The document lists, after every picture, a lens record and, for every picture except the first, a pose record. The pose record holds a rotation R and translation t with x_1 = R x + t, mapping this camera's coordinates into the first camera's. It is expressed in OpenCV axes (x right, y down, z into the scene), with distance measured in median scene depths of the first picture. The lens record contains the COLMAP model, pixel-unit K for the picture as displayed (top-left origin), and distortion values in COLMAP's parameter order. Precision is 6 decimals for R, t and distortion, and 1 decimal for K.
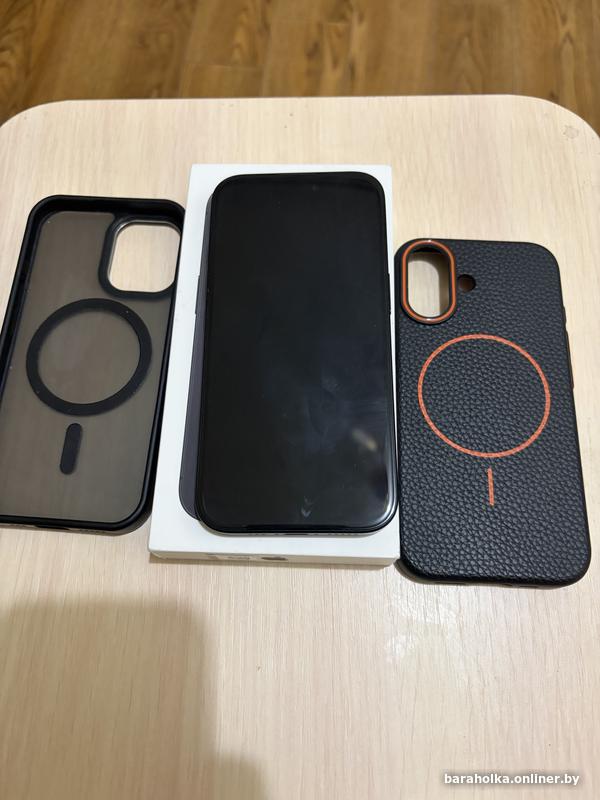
lens RADIAL K [[608.1, 0, 297.7], [0, 608.1, 396.5], [0, 0, 1]] dist [-0.018694, -0.015318]
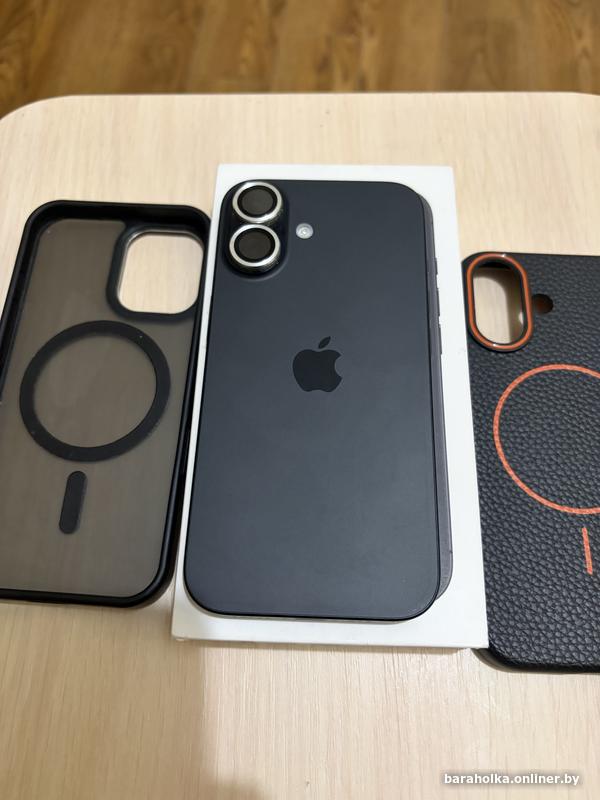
lens RADIAL K [[608.1, 0, 296.8], [0, 608.1, 394.7], [0, 0, 1]] dist [-0.018694, -0.015318]
pose [[0.999958, 0.000993, 0.009141, -0.073170], [-0.000664, 0.999353, -0.035968, -0.028825], [-0.009171, 0.035960, 0.999311, 0.160552]]
